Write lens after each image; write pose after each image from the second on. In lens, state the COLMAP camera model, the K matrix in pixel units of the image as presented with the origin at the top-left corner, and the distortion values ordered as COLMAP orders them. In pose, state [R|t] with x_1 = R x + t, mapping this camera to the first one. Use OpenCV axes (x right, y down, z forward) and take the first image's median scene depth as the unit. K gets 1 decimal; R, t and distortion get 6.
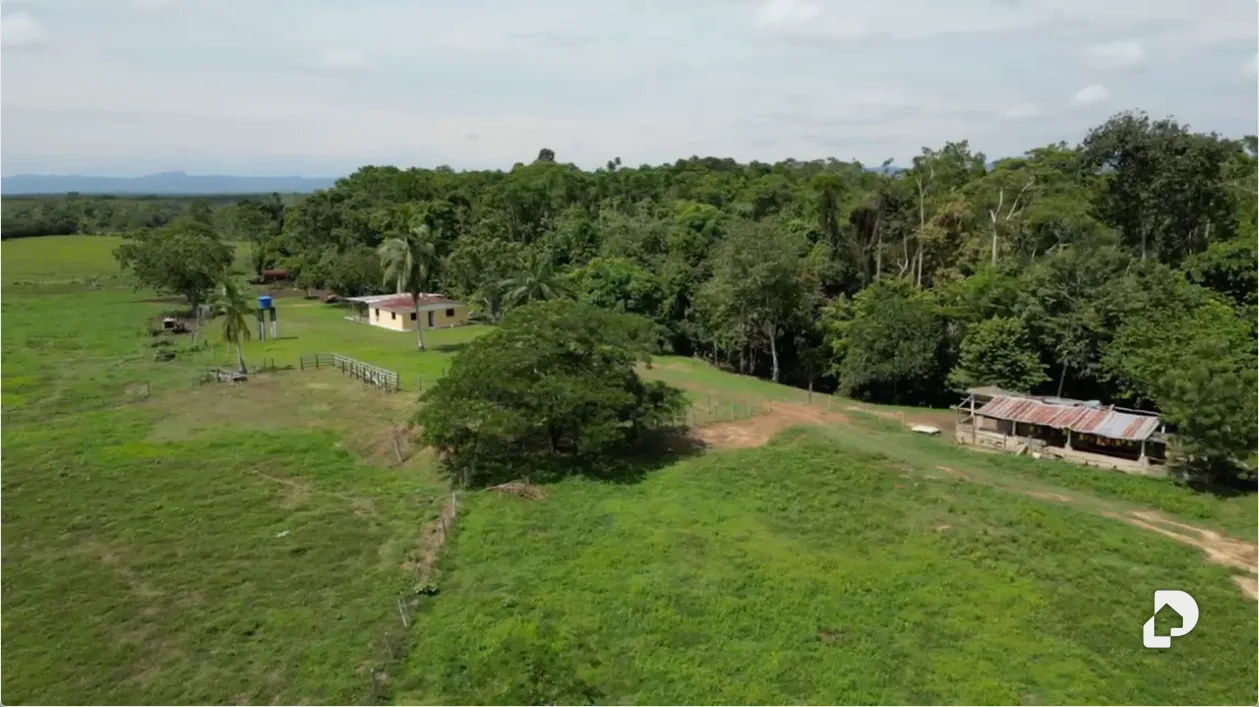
lens RADIAL K [[877.8, 0, 630.6], [0, 877.8, 354.5], [0, 0, 1]] dist [0.009980, -0.013708]
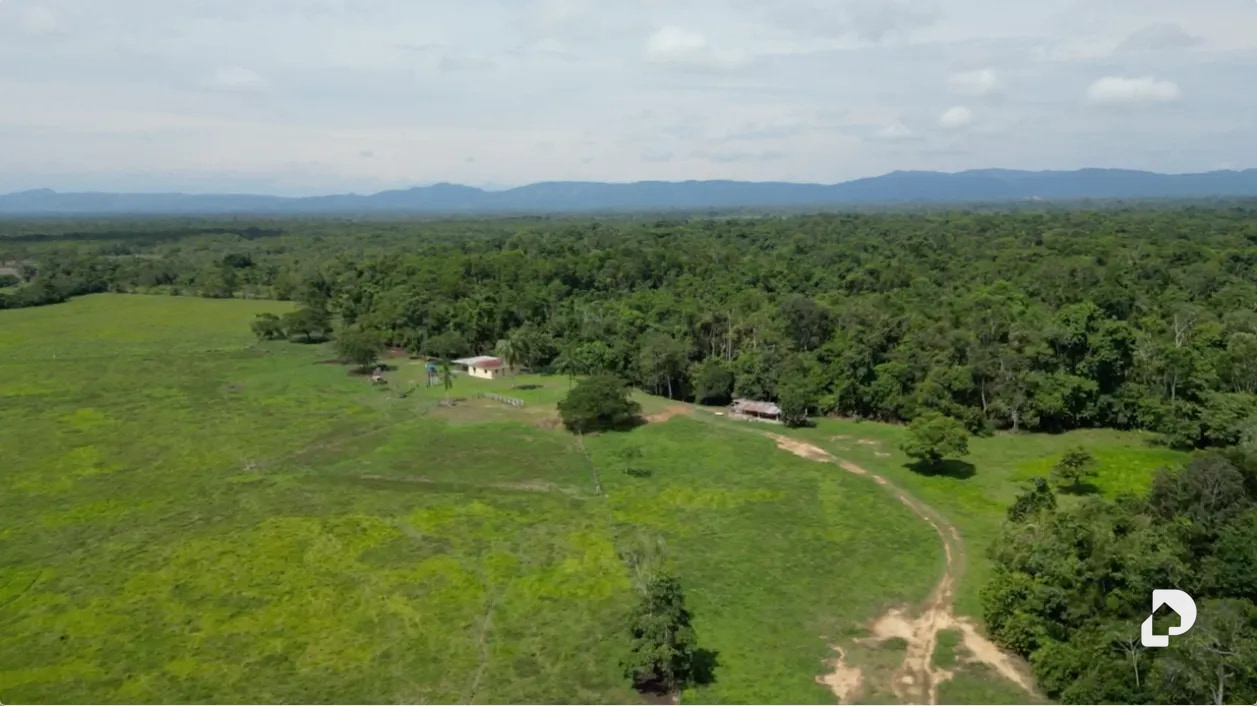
lens RADIAL K [[876.4, 0, 628.0], [0, 876.4, 352.7], [0, 0, 1]] dist [0.009980, -0.013708]
pose [[0.993464, -0.026584, 0.111011, -0.225572], [0.028319, 0.999500, -0.014082, -0.066703], [-0.110581, 0.017134, 0.993719, -1.445413]]
